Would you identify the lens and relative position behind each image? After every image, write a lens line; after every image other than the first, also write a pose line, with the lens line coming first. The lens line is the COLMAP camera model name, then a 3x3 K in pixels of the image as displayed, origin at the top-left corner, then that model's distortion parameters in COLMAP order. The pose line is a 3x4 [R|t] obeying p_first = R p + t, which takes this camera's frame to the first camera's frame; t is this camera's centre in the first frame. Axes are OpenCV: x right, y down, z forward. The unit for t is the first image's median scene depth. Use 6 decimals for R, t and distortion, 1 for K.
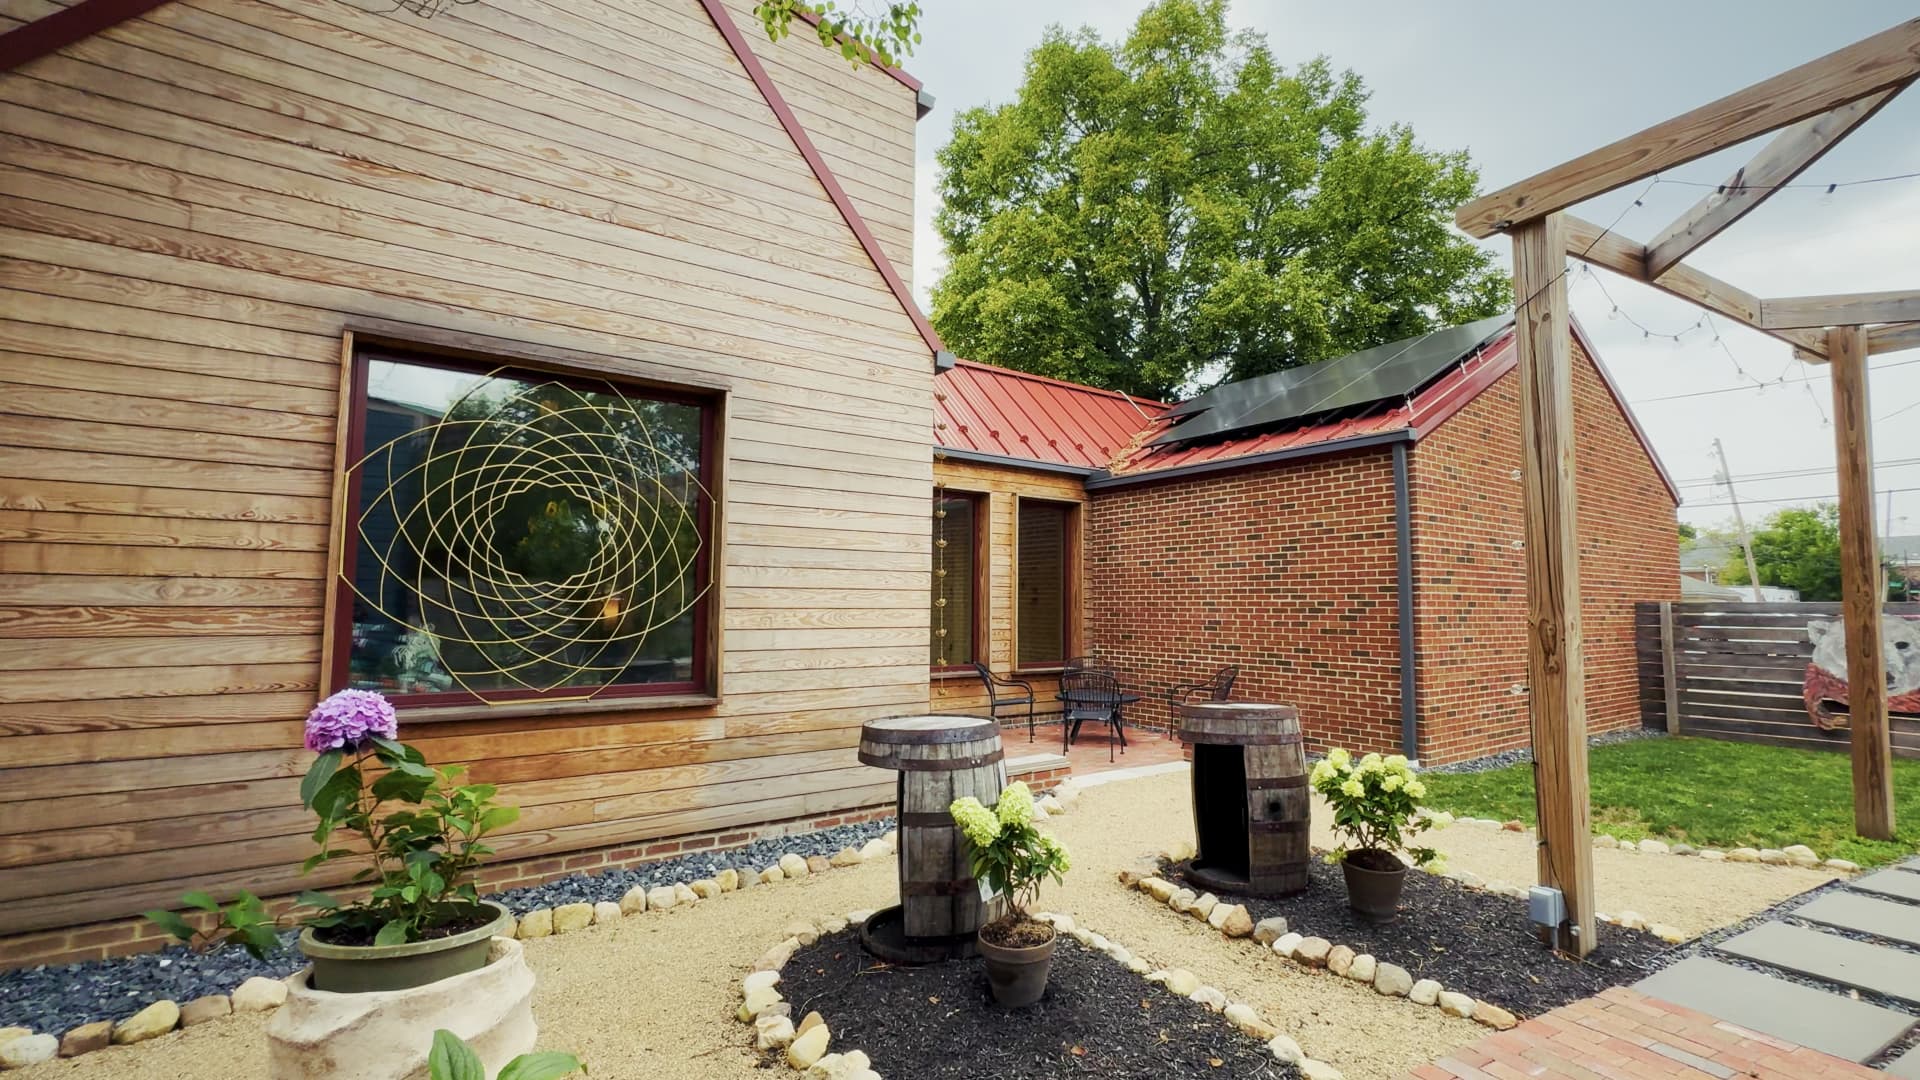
lens RADIAL K [[869.7, 0, 963.0], [0, 869.7, 537.7], [0, 0, 1]] dist [-0.008066, 0.004945]
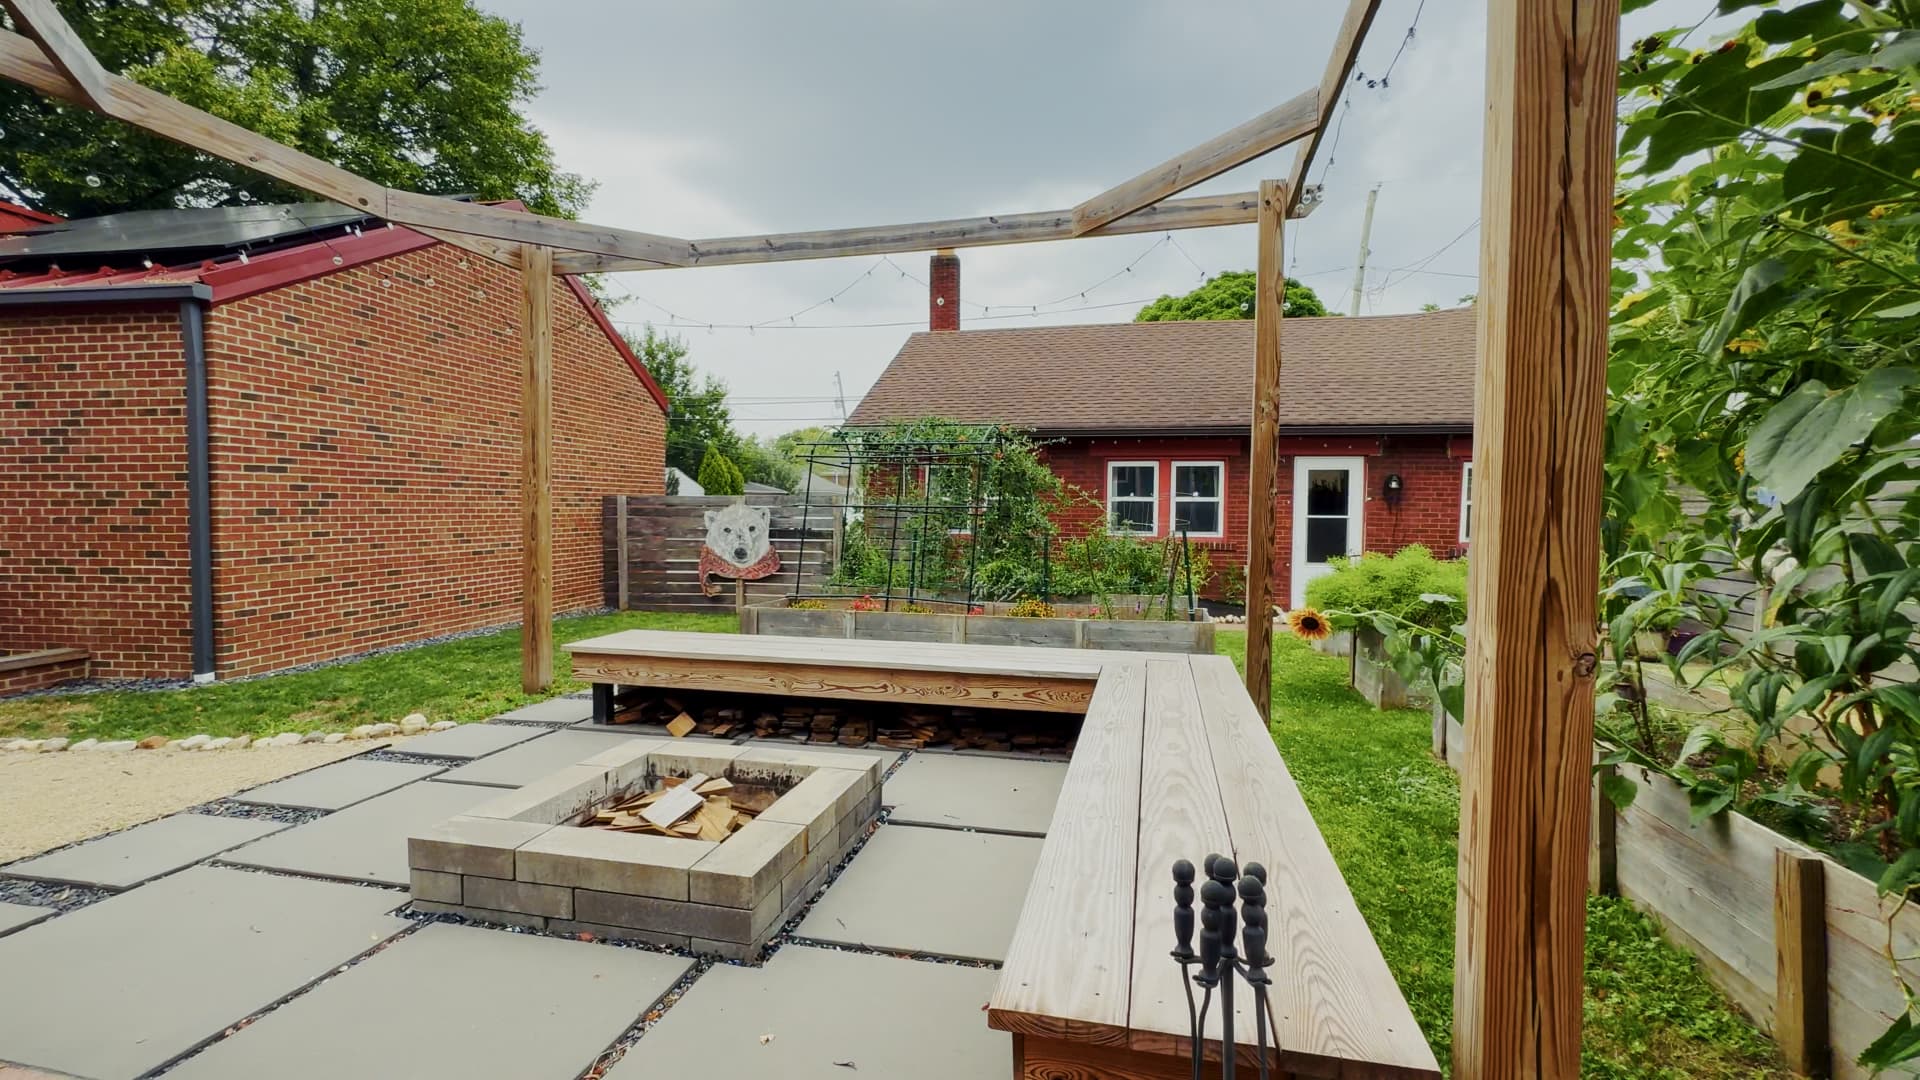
lens RADIAL K [[869.7, 0, 959.4], [0, 869.7, 543.1], [0, 0, 1]] dist [-0.008066, 0.004945]
pose [[0.662658, -0.036447, 0.748035, 0.334871], [-0.057894, 0.993333, 0.099685, -0.003942], [-0.746681, -0.109364, 0.656130, -0.109548]]
